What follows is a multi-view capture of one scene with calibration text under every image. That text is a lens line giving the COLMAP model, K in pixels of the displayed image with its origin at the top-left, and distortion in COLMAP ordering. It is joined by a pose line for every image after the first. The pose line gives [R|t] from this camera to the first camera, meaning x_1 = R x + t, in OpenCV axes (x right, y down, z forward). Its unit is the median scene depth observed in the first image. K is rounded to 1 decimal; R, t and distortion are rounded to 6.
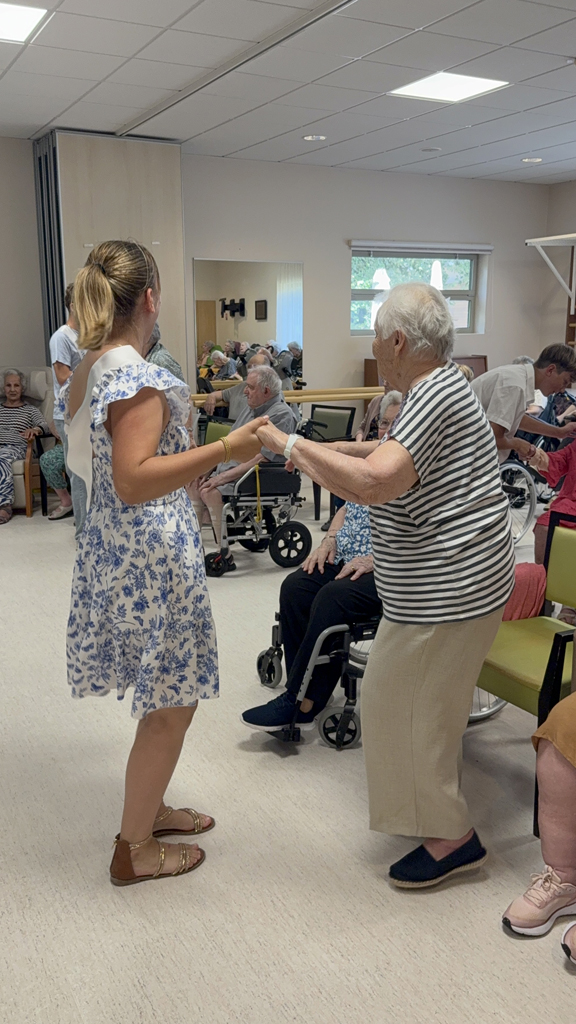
lens RADIAL K [[888.6, 0, 281.5], [0, 888.6, 510.2], [0, 0, 1]] dist [0.074853, -0.112701]
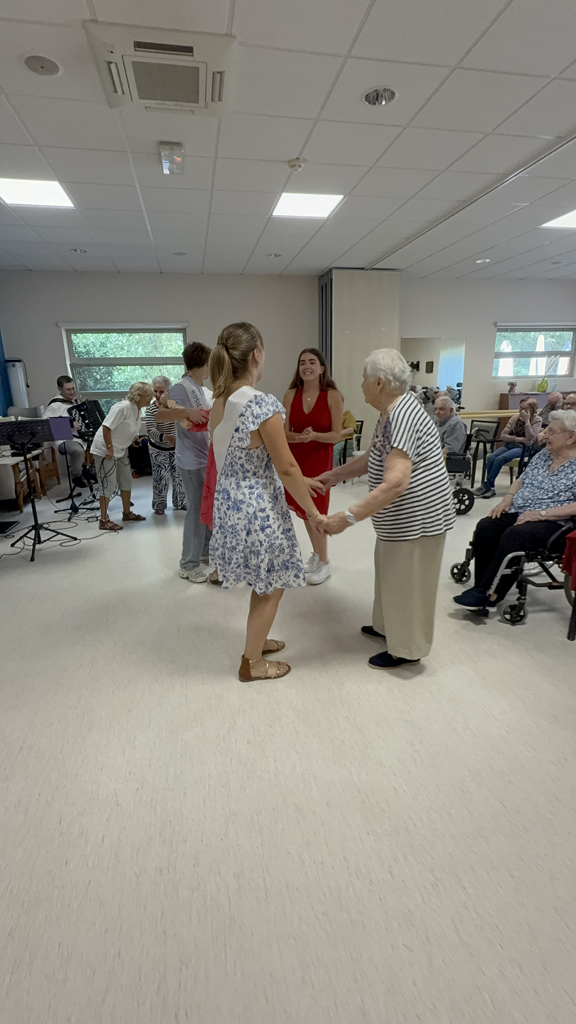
lens RADIAL K [[472.9, 0, 284.2], [0, 472.9, 512.3], [0, 0, 1]] dist [-0.002109, 0.001141]
pose [[0.958934, 0.058633, -0.277504, -0.054976], [-0.038886, 0.996338, 0.076142, 0.002697], [0.280953, -0.062225, 0.957702, 0.018825]]
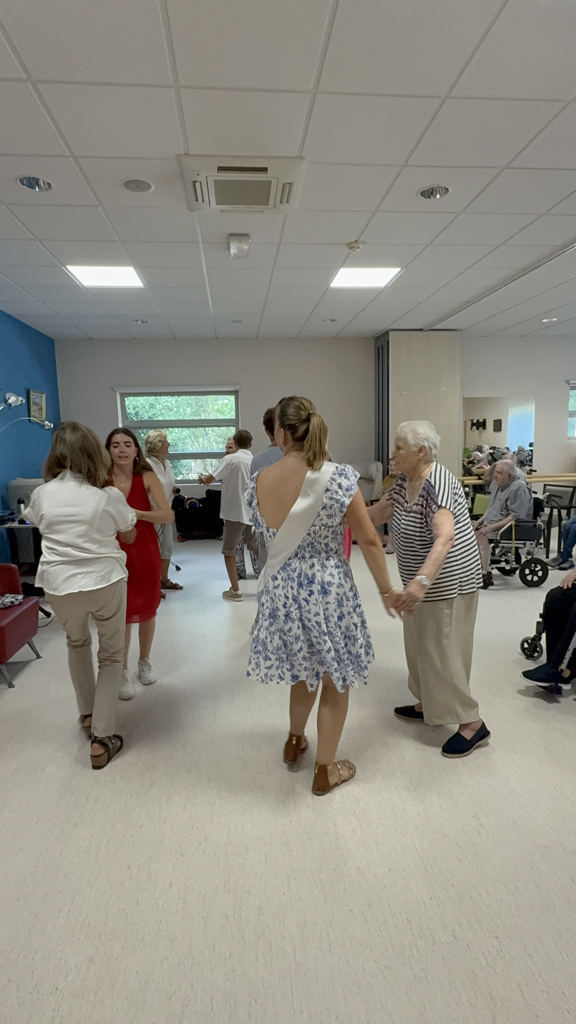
lens RADIAL K [[533.2, 0, 284.0], [0, 533.2, 512.2], [0, 0, 1]] dist [-0.003236, 0.001853]
pose [[0.928096, 0.030510, -0.371090, -0.046188], [-0.054195, 0.997093, -0.053562, 0.005794], [0.368377, 0.069822, 0.927051, -0.040353]]
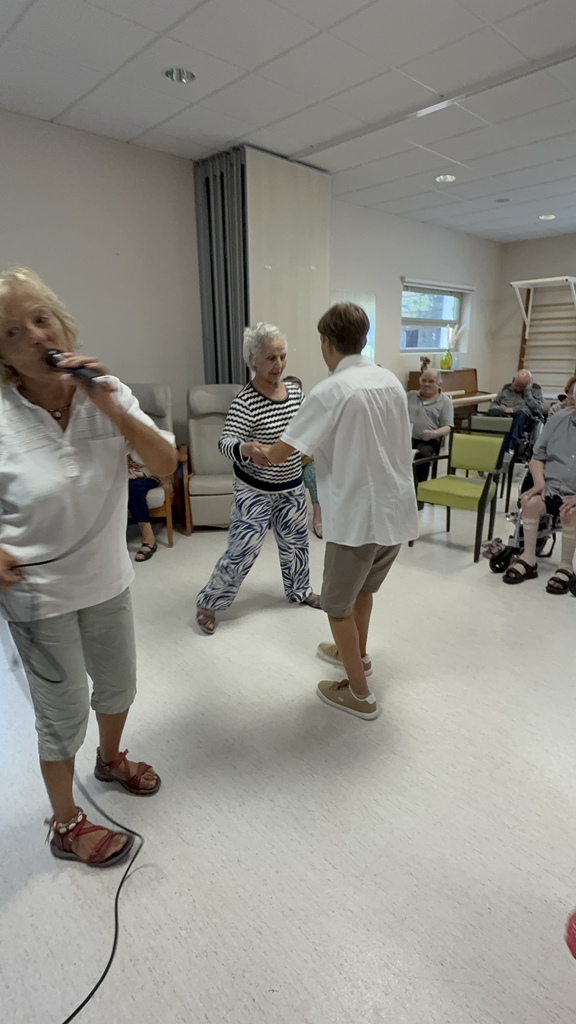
lens RADIAL K [[533.2, 0, 283.6], [0, 533.2, 515.1], [0, 0, 1]] dist [-0.003236, 0.001853]
pose [[0.960859, -0.089579, 0.262157, -0.445496], [0.065362, 0.992869, 0.099698, -0.077459], [-0.269218, -0.078660, 0.959861, 0.425700]]
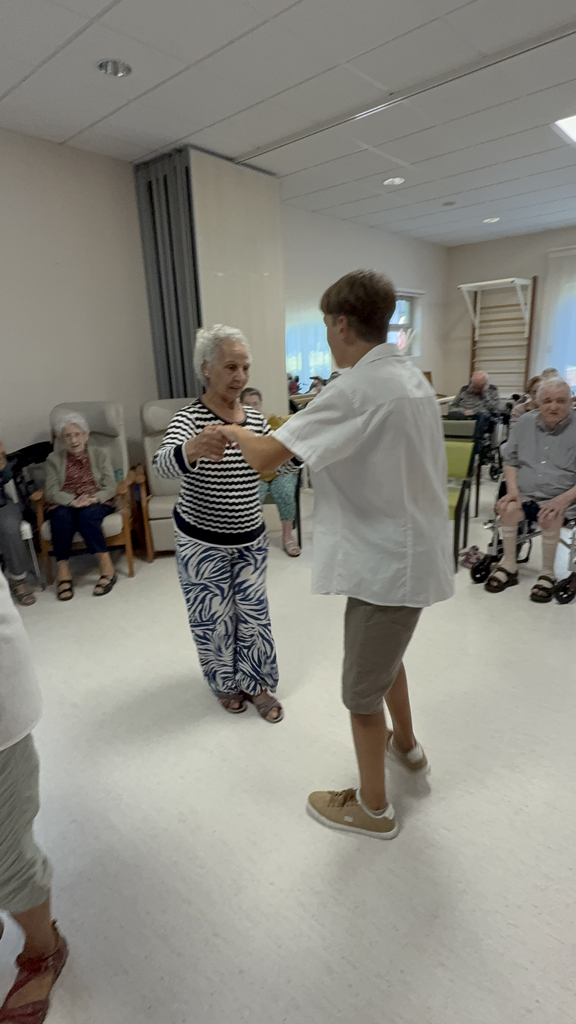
lens RADIAL K [[533.2, 0, 283.7], [0, 533.2, 515.8], [0, 0, 1]] dist [-0.003236, 0.001853]
pose [[0.929833, -0.140379, 0.340154, -0.446647], [0.114751, 0.988896, 0.094430, -0.087553], [-0.349633, -0.048771, 0.935616, 0.463037]]
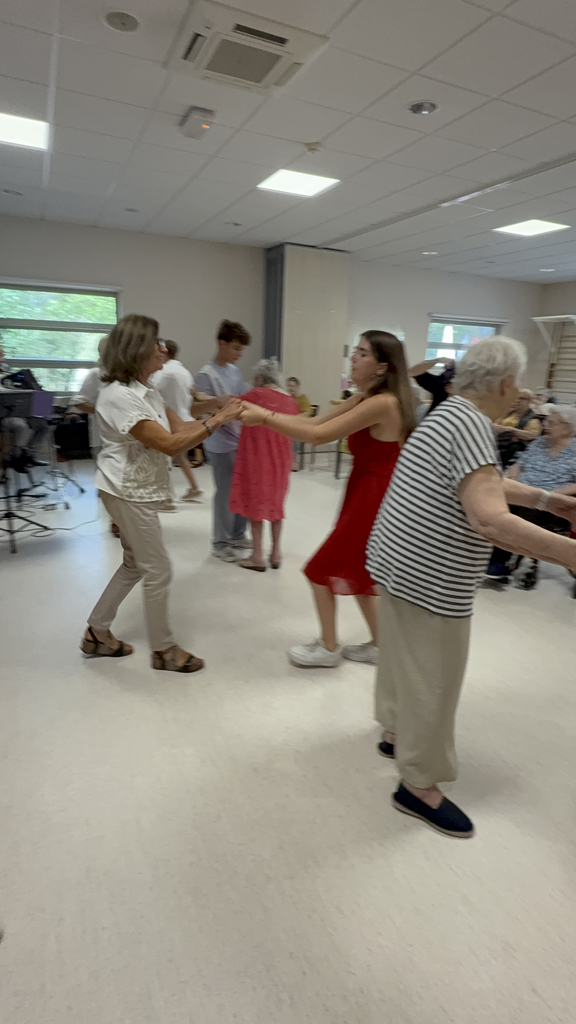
lens RADIAL K [[533.2, 0, 285.5], [0, 533.2, 513.4], [0, 0, 1]] dist [-0.003236, 0.001853]
pose [[0.998091, 0.051403, -0.034231, -0.208712], [-0.048555, 0.995660, 0.079398, 0.017334], [0.038163, -0.077584, 0.996255, -0.079032]]
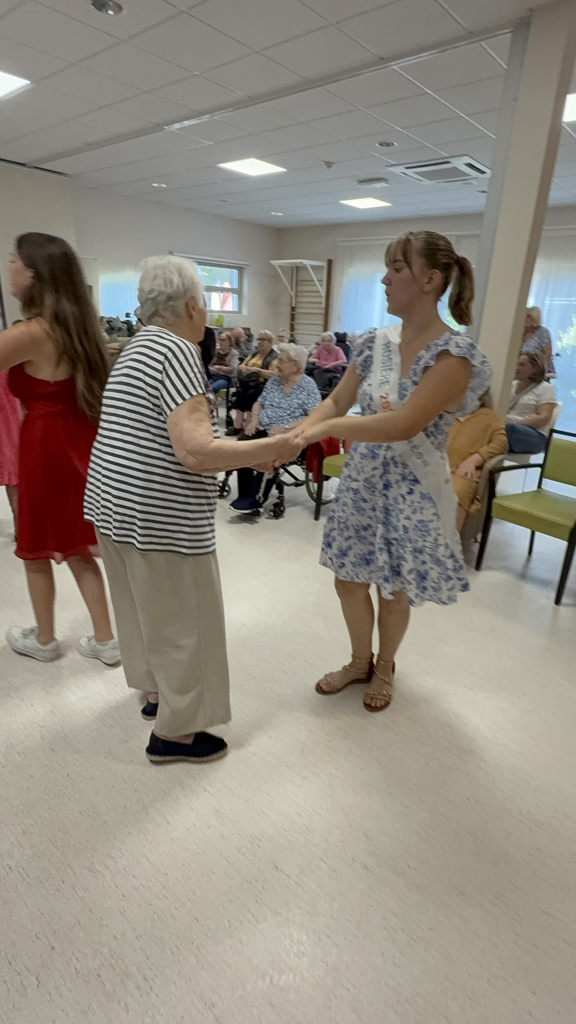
lens RADIAL K [[533.2, 0, 290.9], [0, 533.2, 514.0], [0, 0, 1]] dist [-0.003236, 0.001853]
pose [[0.926707, -0.091637, 0.364440, -0.174958], [0.031098, 0.985186, 0.168646, 0.022550], [-0.374495, -0.144953, 0.915829, -0.076360]]
